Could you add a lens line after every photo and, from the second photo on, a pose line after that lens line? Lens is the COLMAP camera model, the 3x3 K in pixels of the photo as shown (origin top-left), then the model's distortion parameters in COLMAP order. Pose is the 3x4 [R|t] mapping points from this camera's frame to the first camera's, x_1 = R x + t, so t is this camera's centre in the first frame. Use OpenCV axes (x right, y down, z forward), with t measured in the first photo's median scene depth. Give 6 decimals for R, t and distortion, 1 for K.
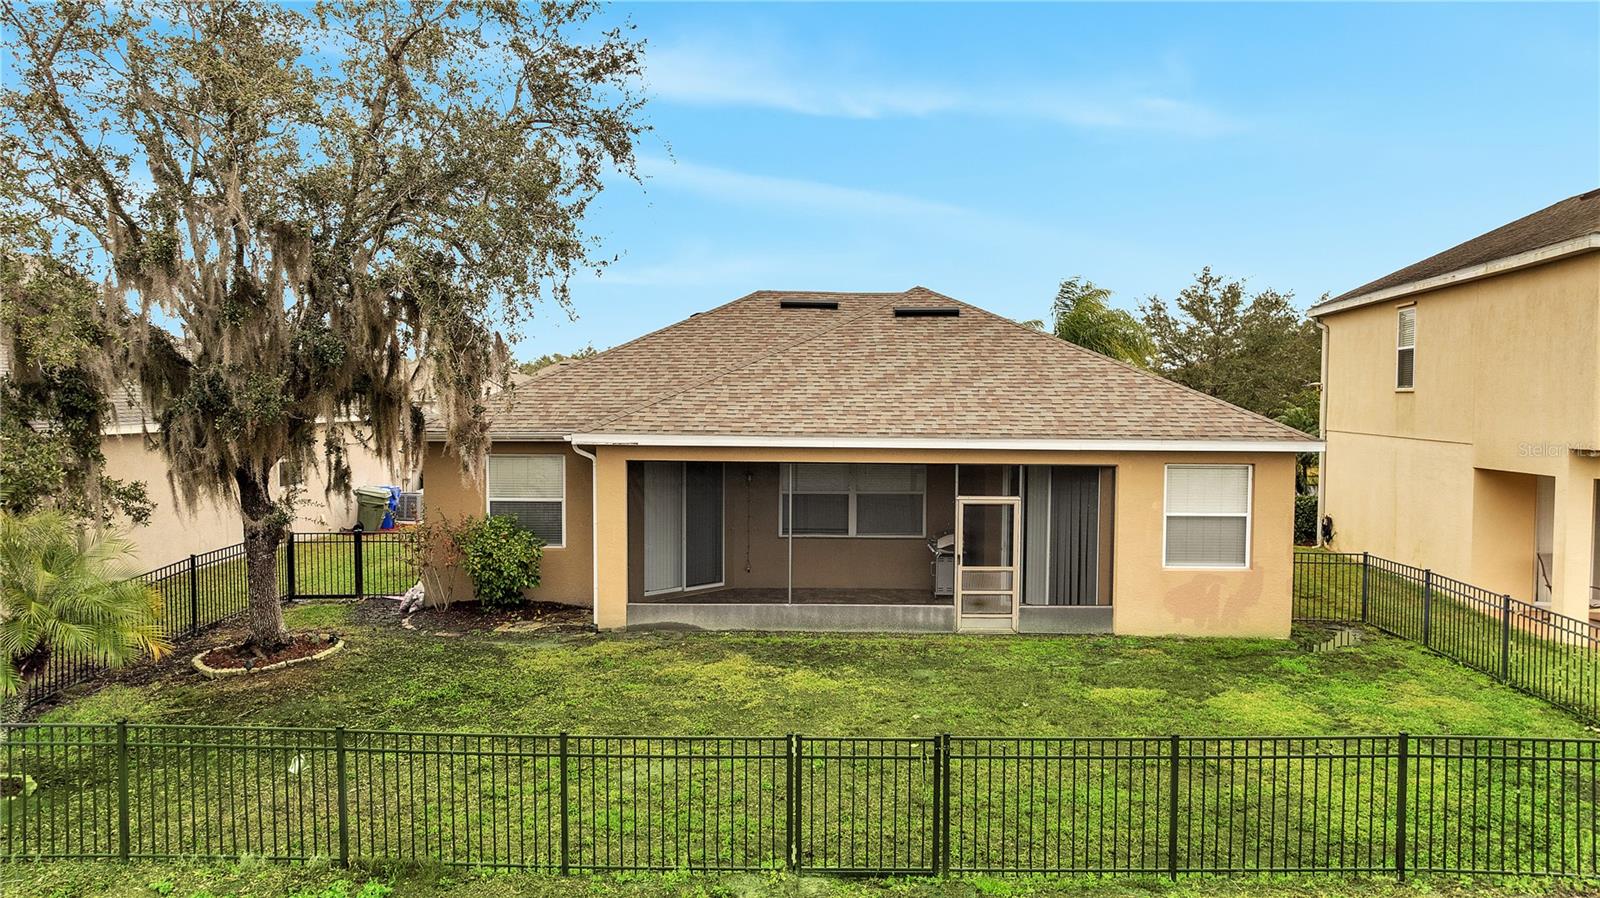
lens RADIAL K [[1137.7, 0, 798.4], [0, 1137.7, 445.4], [0, 0, 1]] dist [-0.030117, 0.044605]
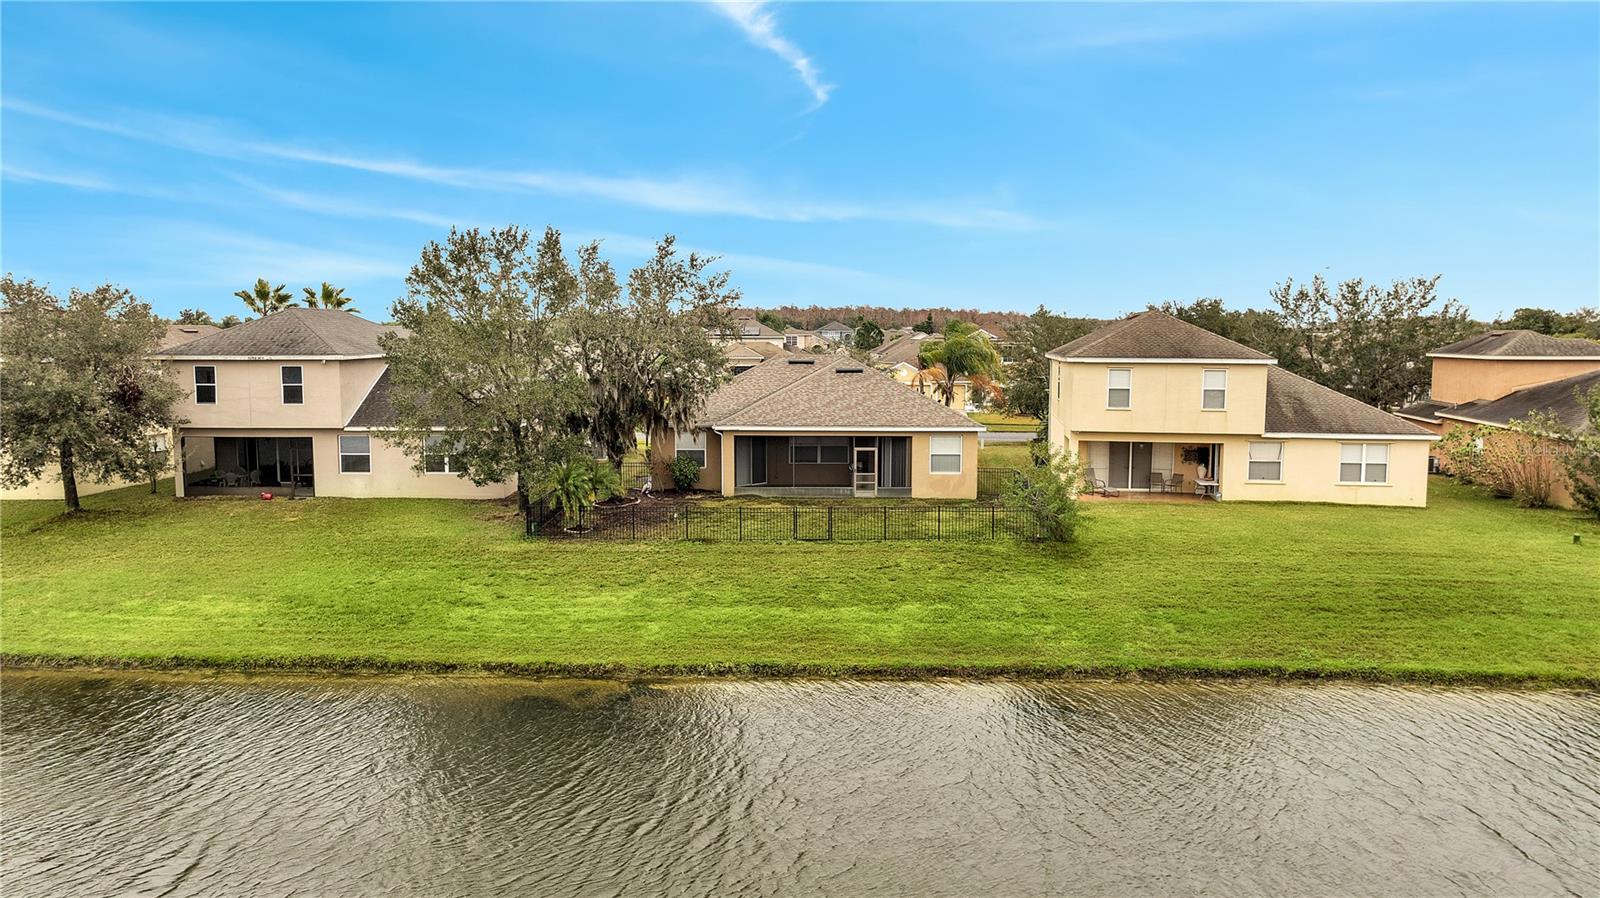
lens RADIAL K [[1137.7, 0, 800.6], [0, 1137.7, 449.6], [0, 0, 1]] dist [-0.030117, 0.044605]
pose [[0.999966, -0.007308, 0.003865, -0.001224], [0.006994, 0.997094, 0.075854, -0.159149], [-0.004408, -0.075824, 0.997111, -1.725472]]
